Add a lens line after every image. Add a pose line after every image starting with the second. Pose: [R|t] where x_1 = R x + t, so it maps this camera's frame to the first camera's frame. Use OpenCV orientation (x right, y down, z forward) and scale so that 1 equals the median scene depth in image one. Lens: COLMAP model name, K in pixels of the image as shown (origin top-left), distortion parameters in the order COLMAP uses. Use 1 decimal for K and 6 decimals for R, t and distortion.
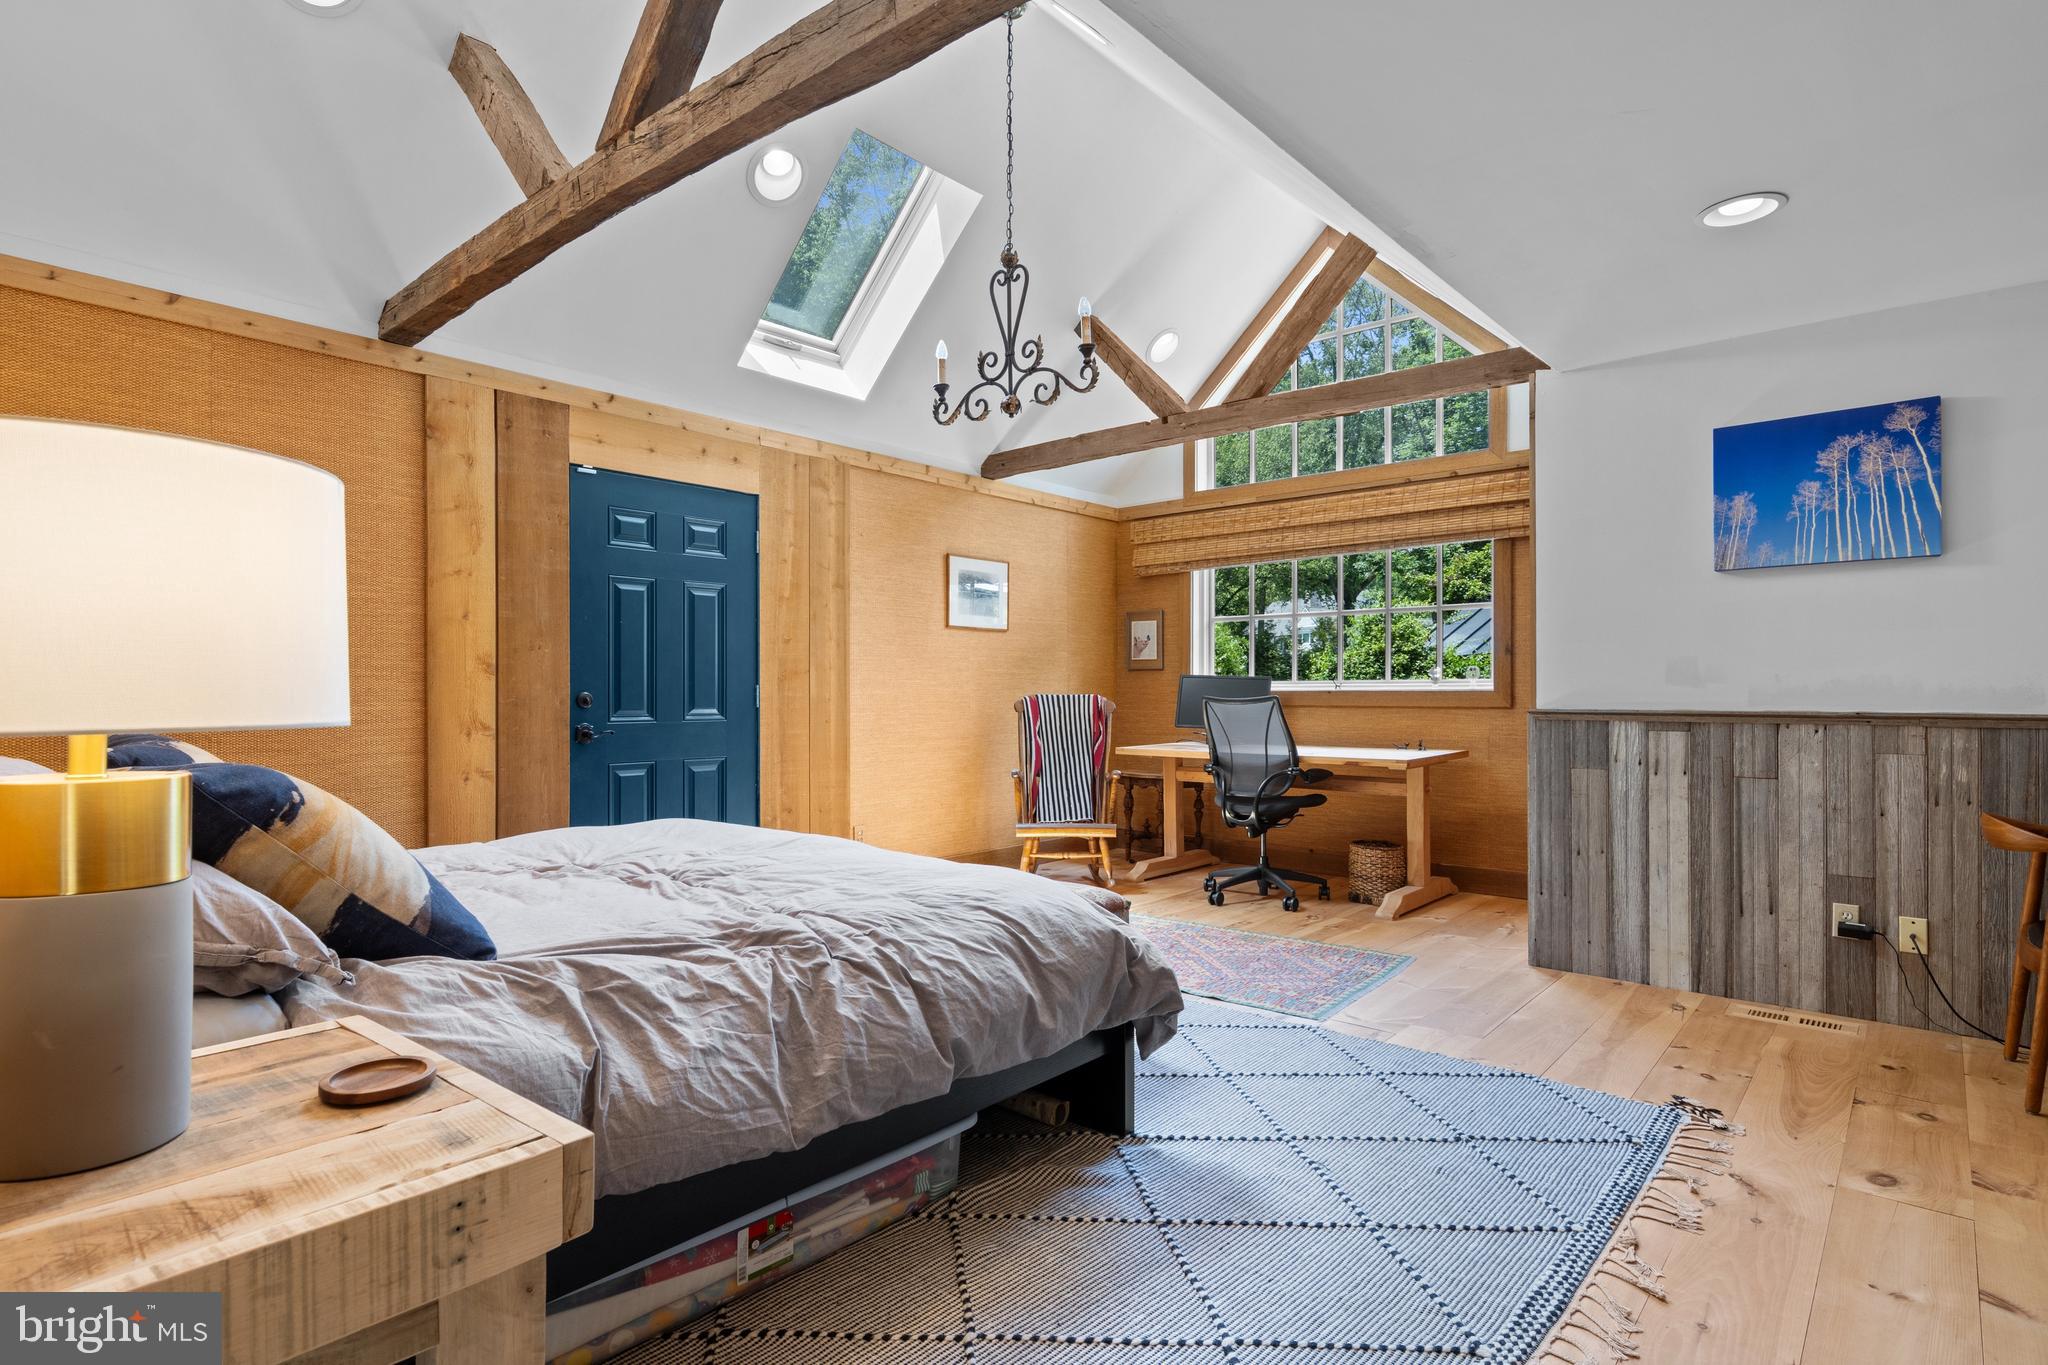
lens RADIAL K [[1046.7, 0, 1016.9], [0, 1046.7, 686.5], [0, 0, 1]] dist [0.011969, -0.004288]
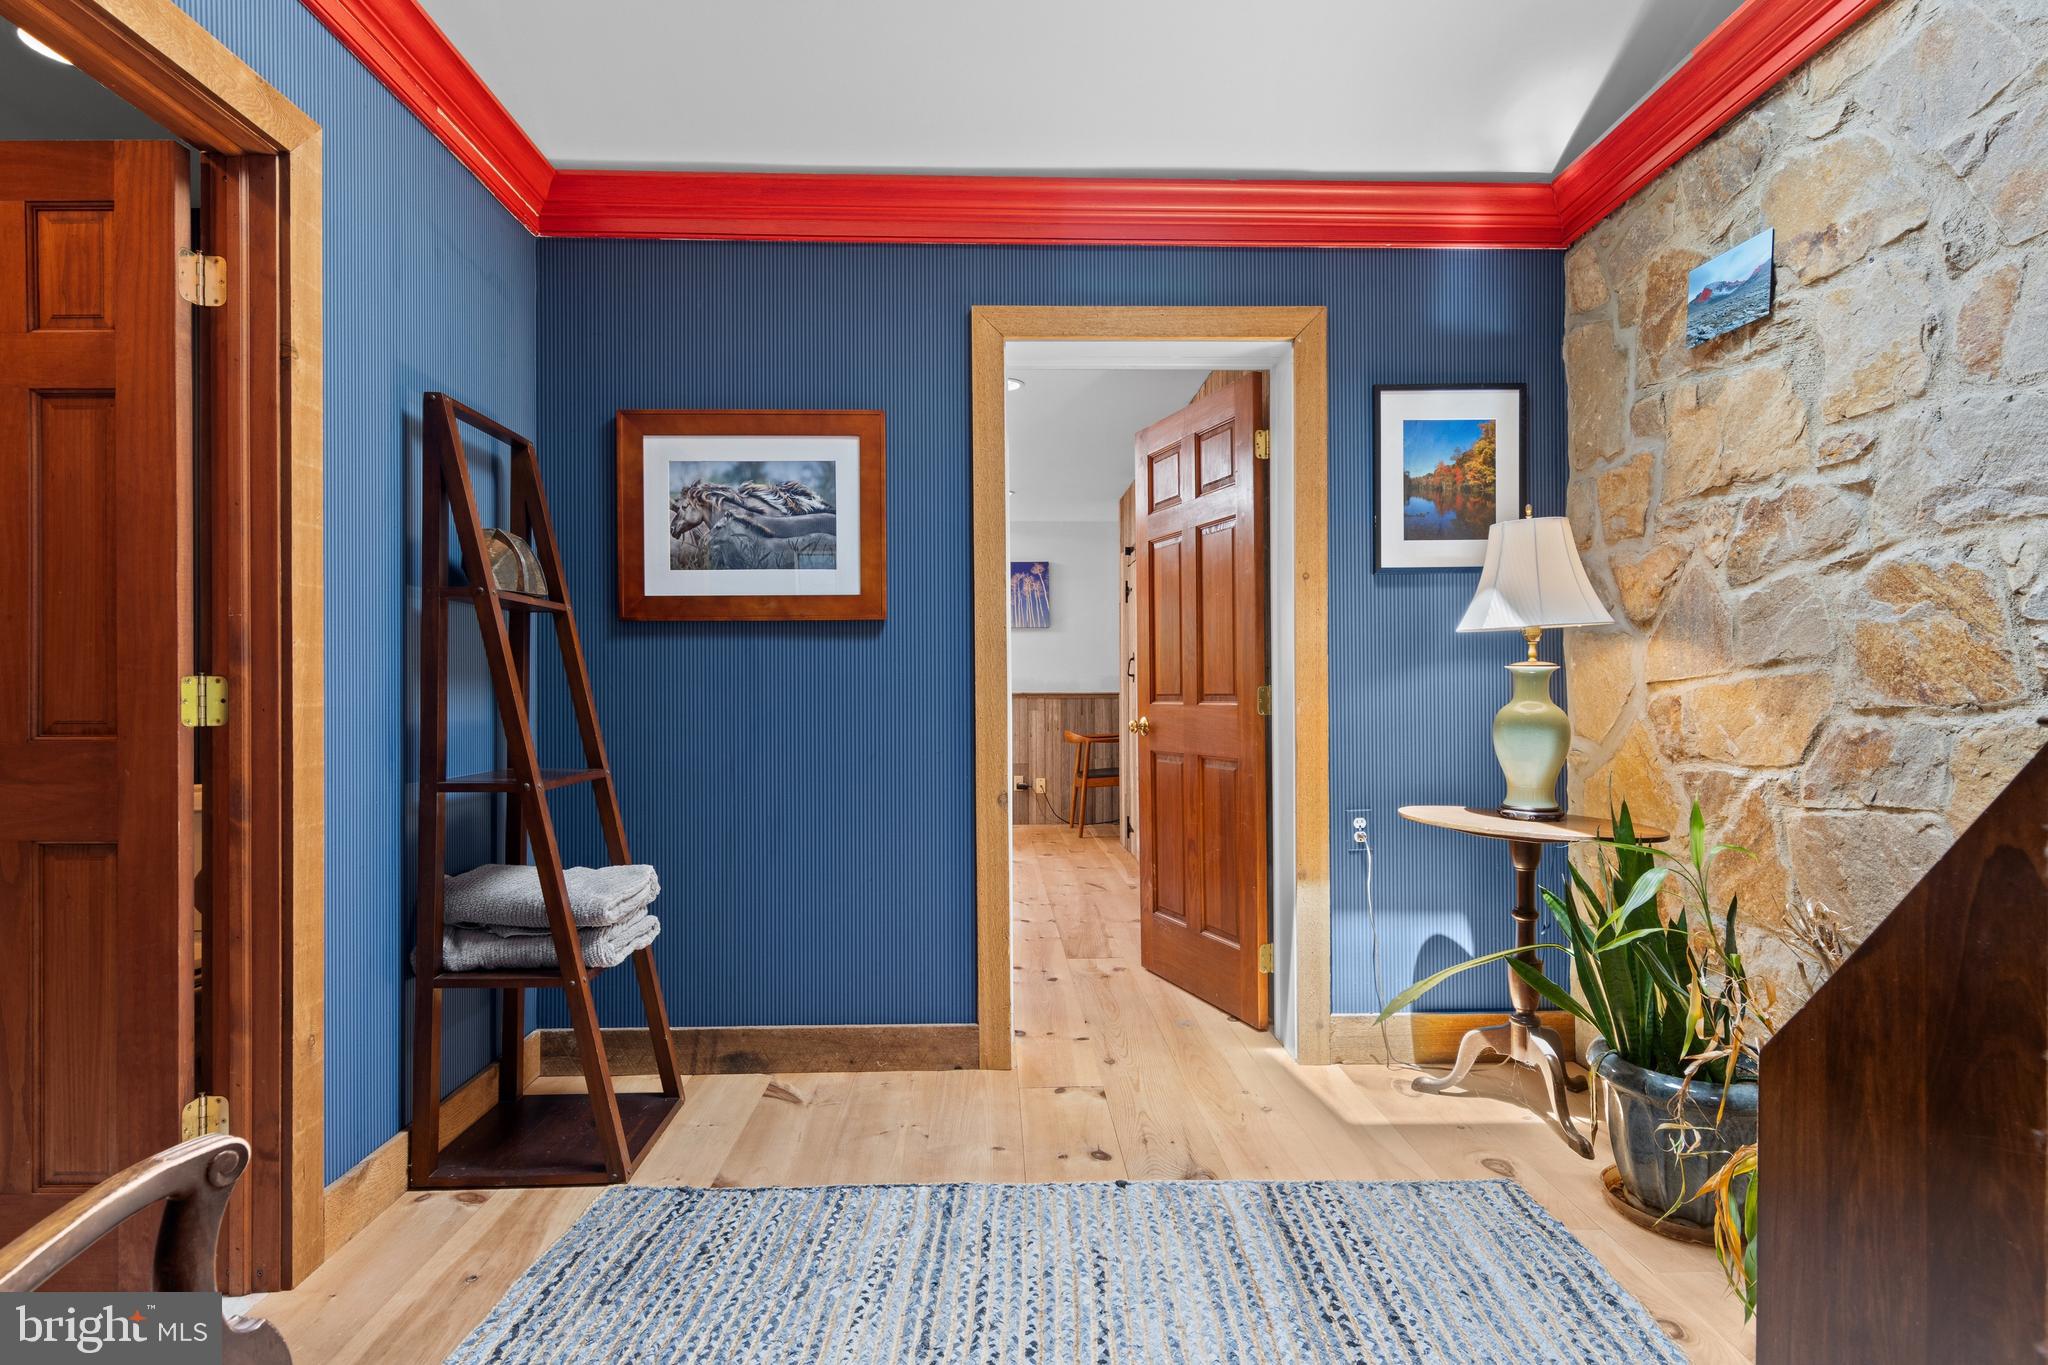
lens RADIAL K [[1046.7, 0, 1026.6], [0, 1046.7, 684.6], [0, 0, 1]] dist [0.011969, -0.004288]
pose [[0.755019, -0.000867, 0.655702, -0.729408], [0.004124, 0.999986, -0.003427, 0.015176], [-0.655690, 0.005291, 0.755012, -0.770990]]
